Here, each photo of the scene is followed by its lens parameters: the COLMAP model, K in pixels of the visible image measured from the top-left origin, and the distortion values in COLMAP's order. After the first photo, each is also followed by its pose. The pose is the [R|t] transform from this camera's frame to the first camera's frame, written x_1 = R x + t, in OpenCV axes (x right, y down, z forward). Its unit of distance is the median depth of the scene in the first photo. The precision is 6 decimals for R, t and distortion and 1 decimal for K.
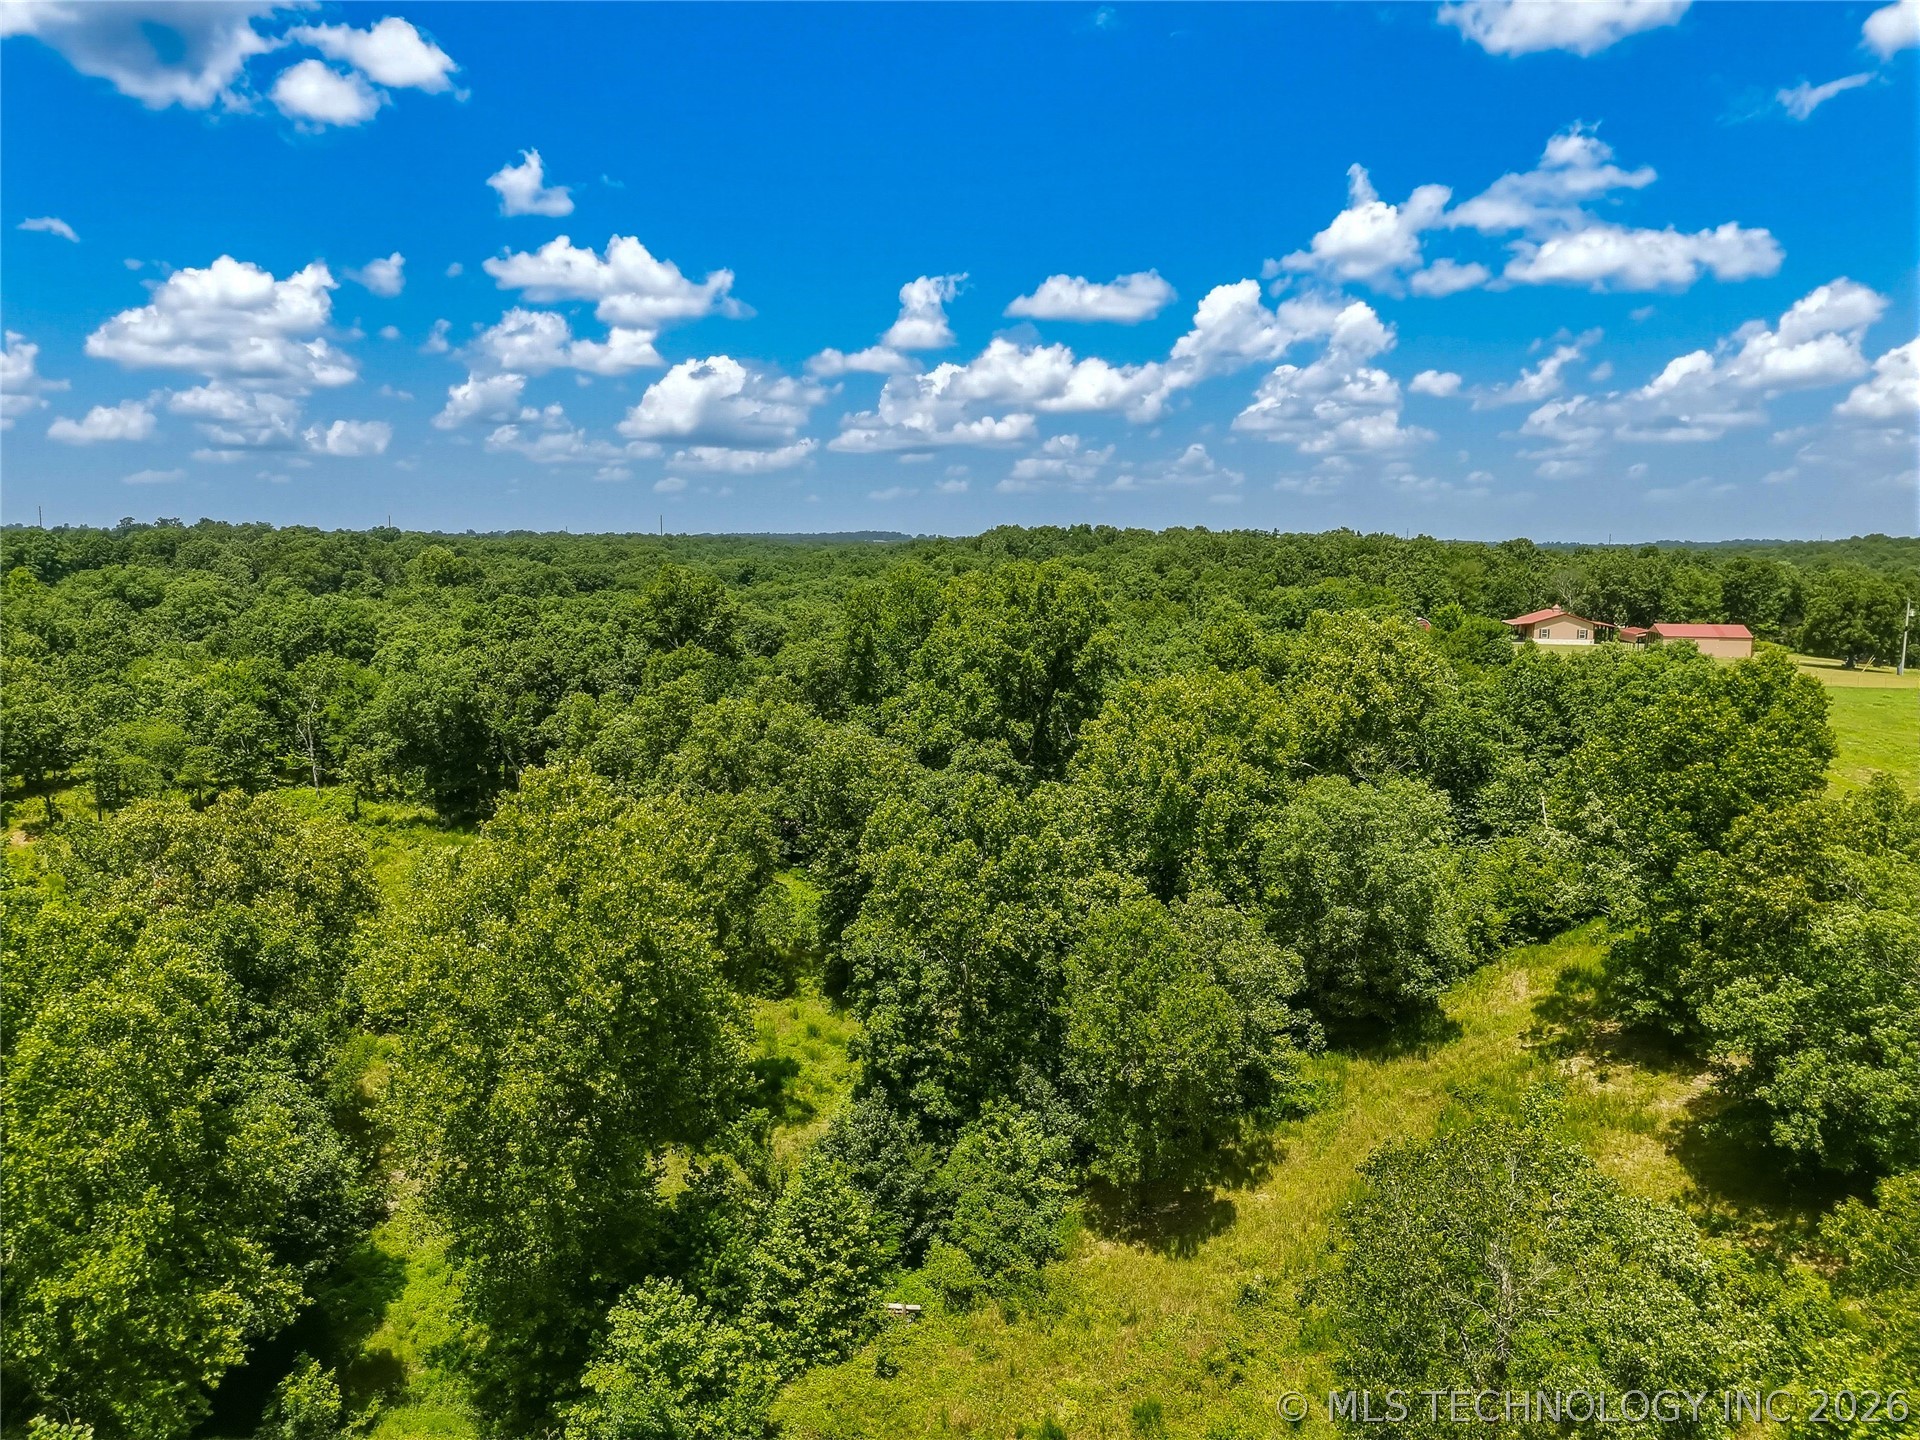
lens RADIAL K [[1327.8, 0, 960.0], [0, 1327.8, 720.0], [0, 0, 1]] dist [0.079604, -0.072703]
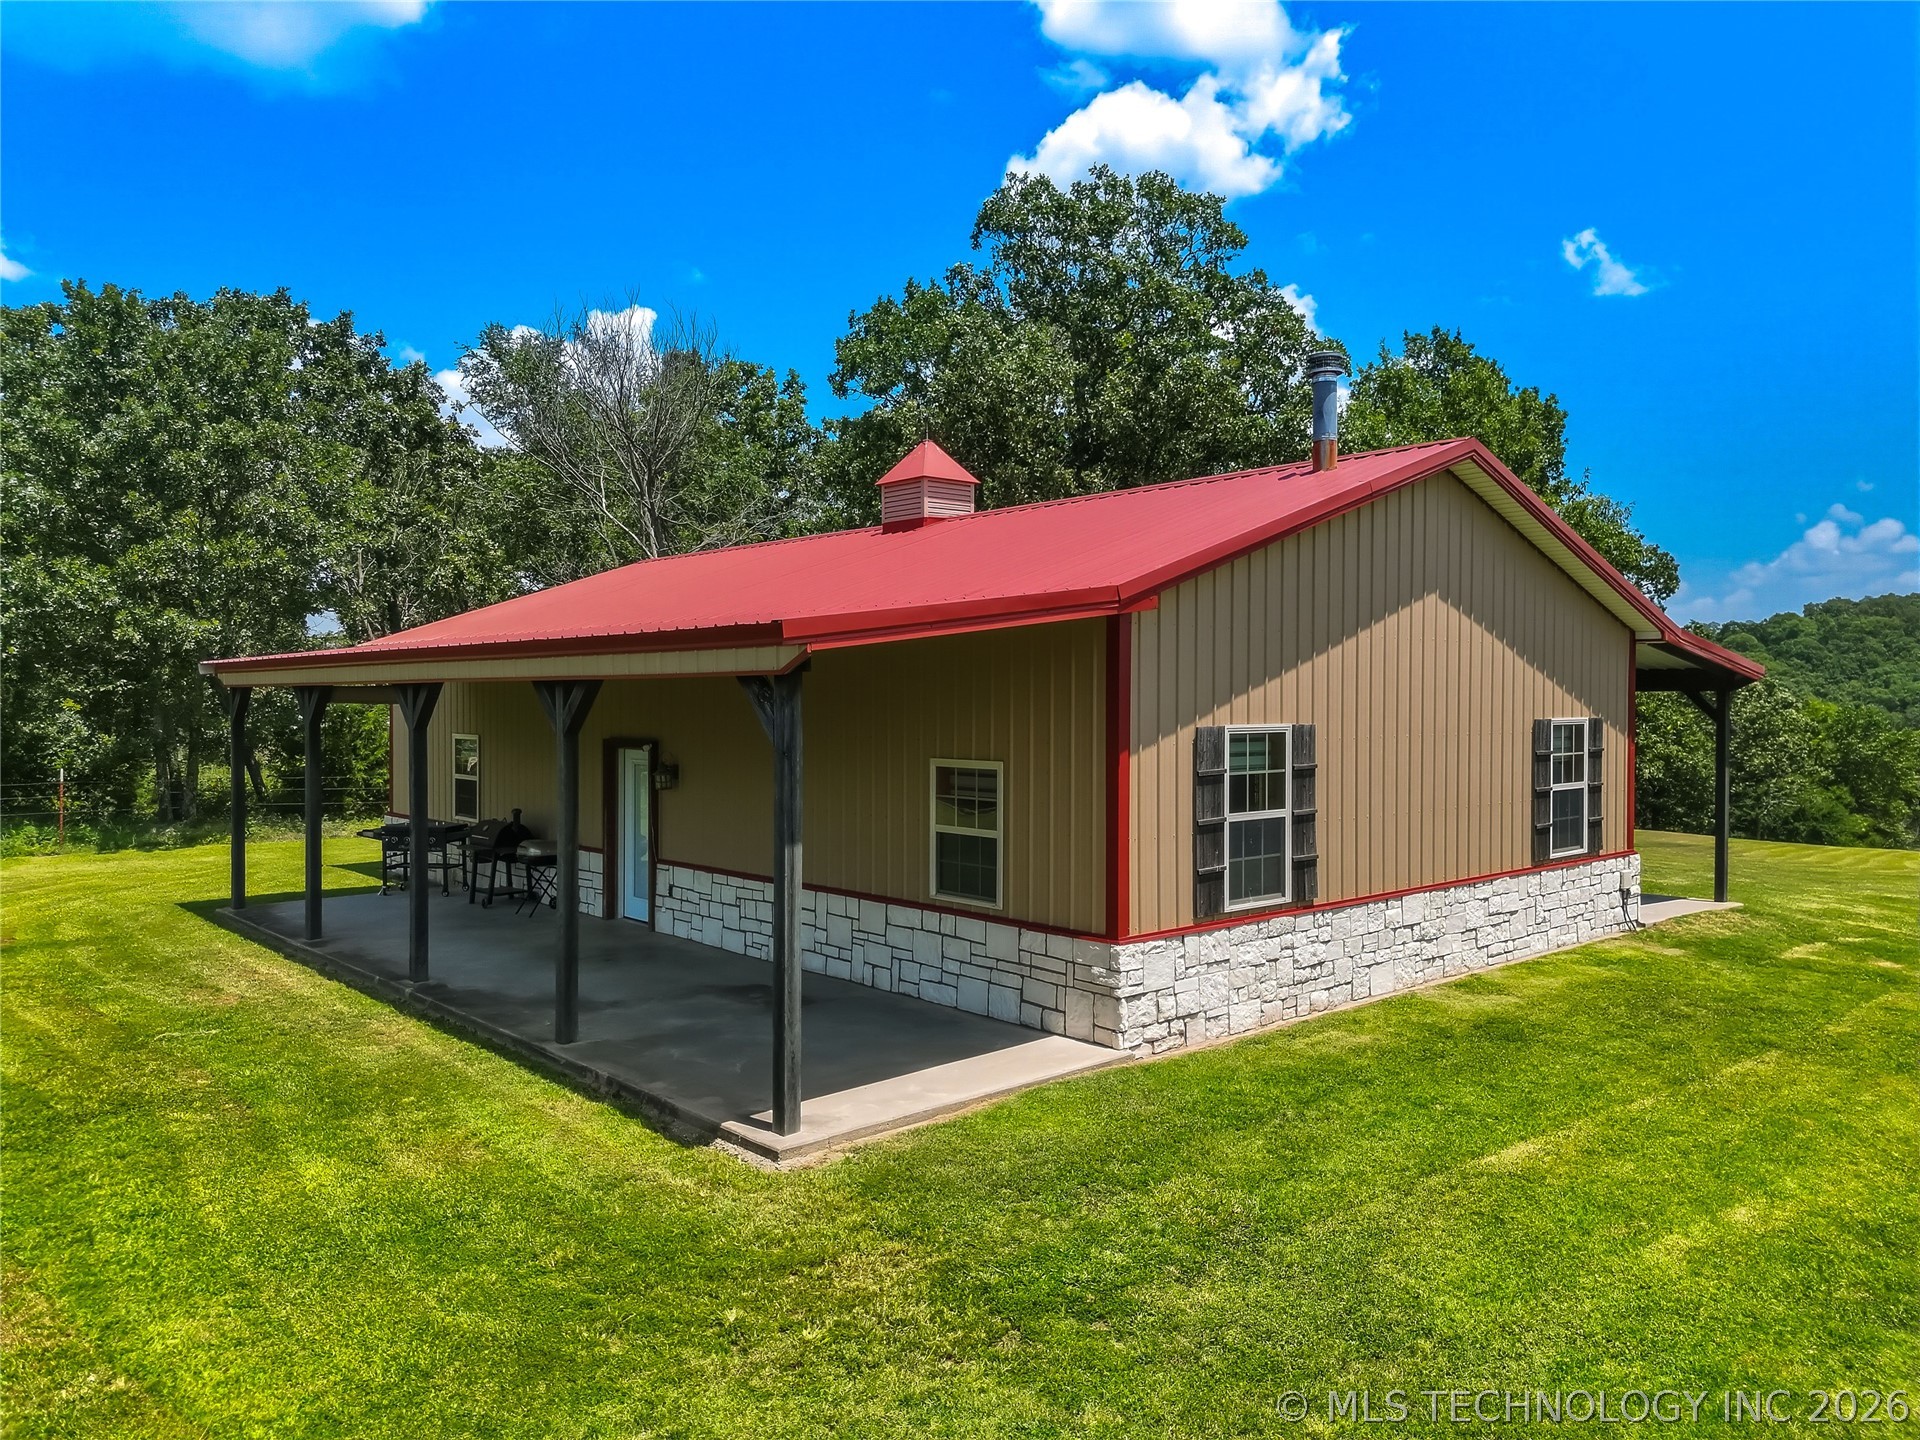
lens RADIAL K [[1327.8, 0, 960.0], [0, 1327.8, 720.0], [0, 0, 1]] dist [0.079604, -0.072703]
pose [[0.574942, -0.026585, 0.817762, 0.375841], [0.110773, 0.992799, -0.045605, -0.065170], [-0.810661, 0.116807, 0.573747, 0.947116]]
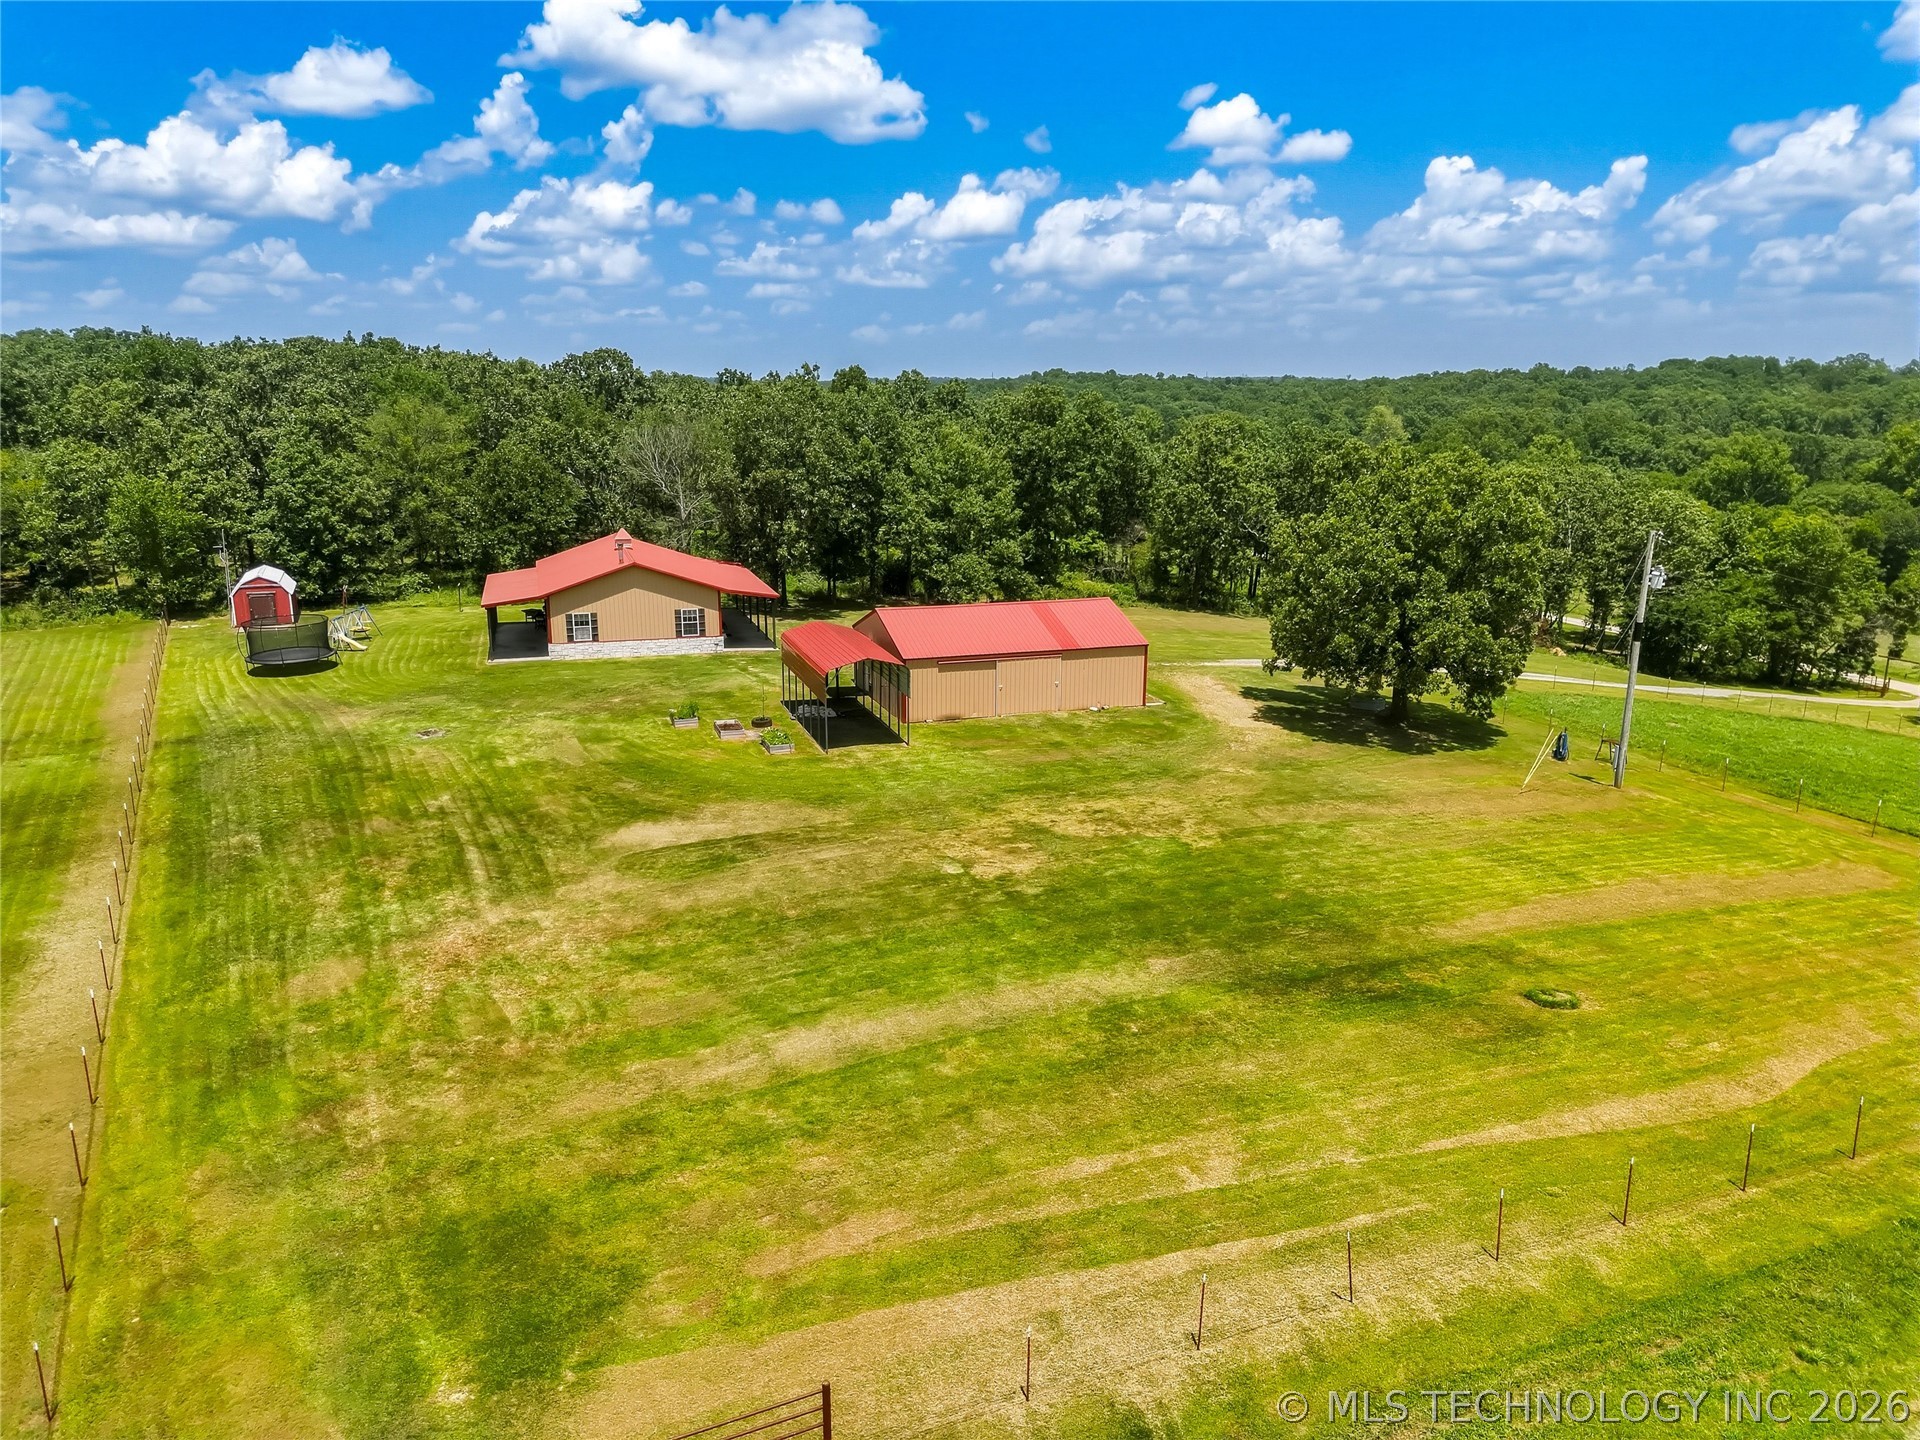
lens RADIAL K [[1311.6, 0, 960.0], [0, 1311.6, 720.0], [0, 0, 1]] dist [0.125197, -0.131673]
pose [[0.861089, -0.131627, 0.491122, 0.342304], [0.072161, 0.987770, 0.138215, -0.077664], [-0.503308, -0.083575, 0.860056, 0.654105]]
